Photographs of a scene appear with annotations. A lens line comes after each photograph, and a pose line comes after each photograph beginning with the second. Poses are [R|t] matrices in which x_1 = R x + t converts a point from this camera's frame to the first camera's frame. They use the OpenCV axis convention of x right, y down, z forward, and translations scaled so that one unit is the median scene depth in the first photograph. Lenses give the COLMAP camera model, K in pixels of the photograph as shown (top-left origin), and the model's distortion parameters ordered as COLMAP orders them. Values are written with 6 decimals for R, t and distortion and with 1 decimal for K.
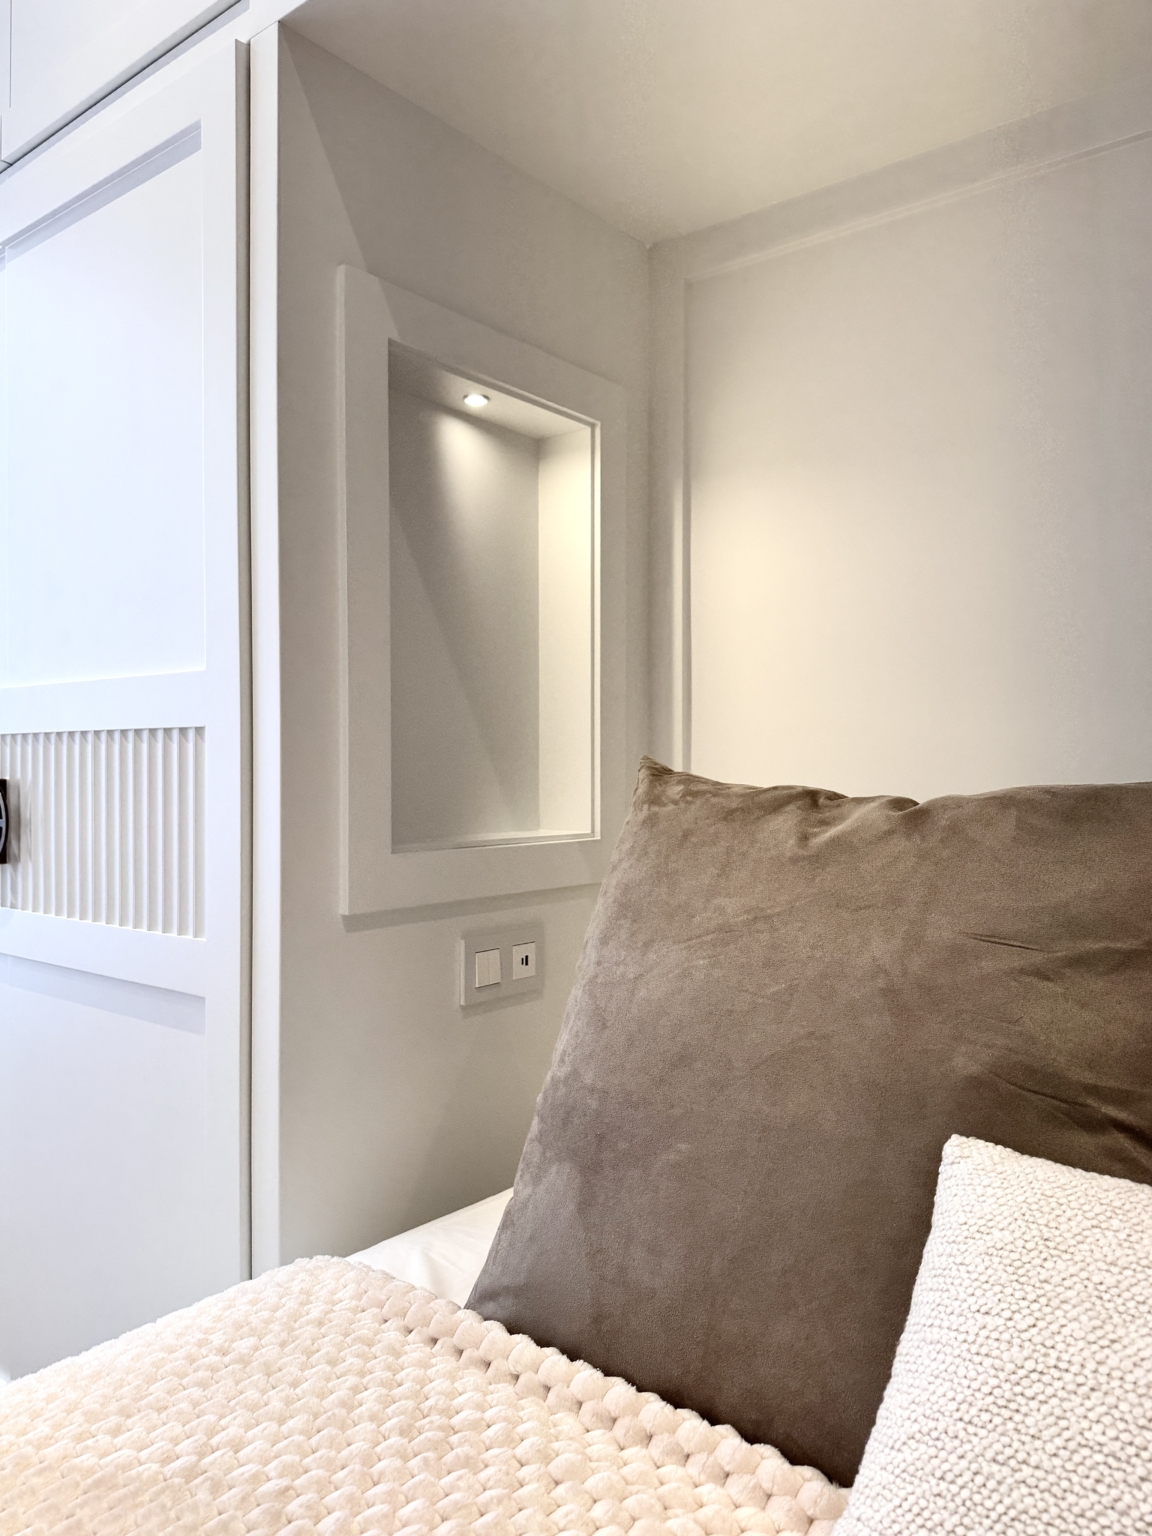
lens RADIAL K [[1088.4, 0, 576.0], [0, 1088.4, 768.0], [0, 0, 1]] dist [0.082392, -0.079997]
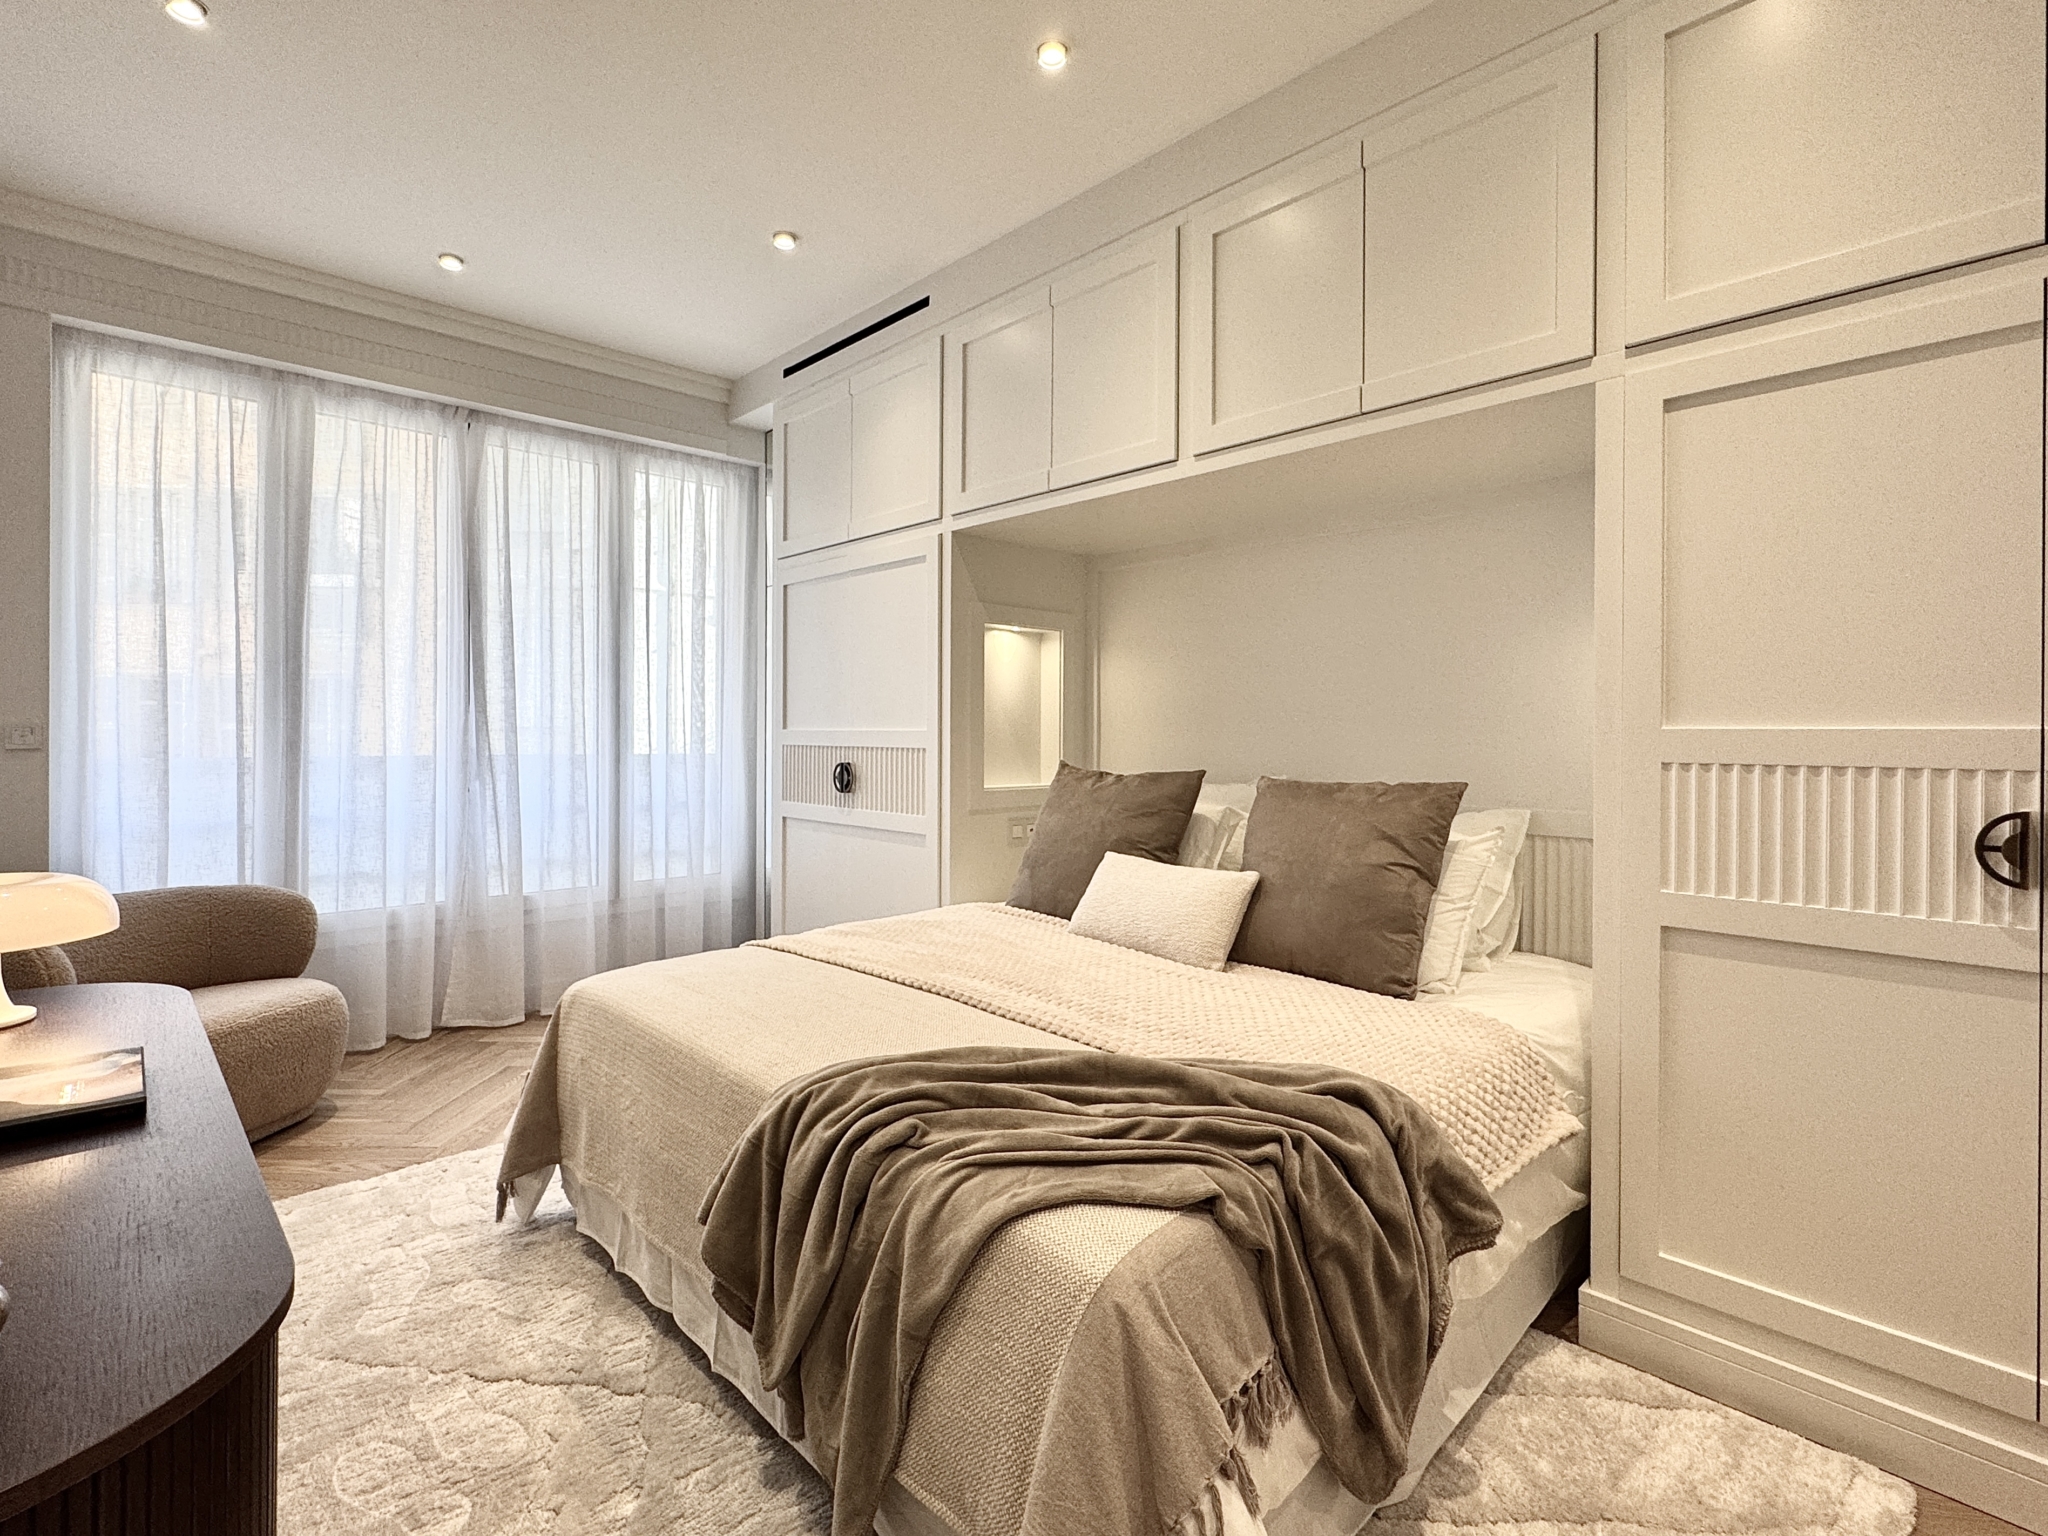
lens RADIAL K [[956.9, 0, 1020.0], [0, 956.9, 737.7], [0, 0, 1]] dist [0.000091, -0.000250]
pose [[0.991256, 0.005868, -0.131821, 0.289677], [-0.004882, 0.999958, 0.007803, -0.091505], [0.131861, -0.007091, 0.991243, -1.679692]]
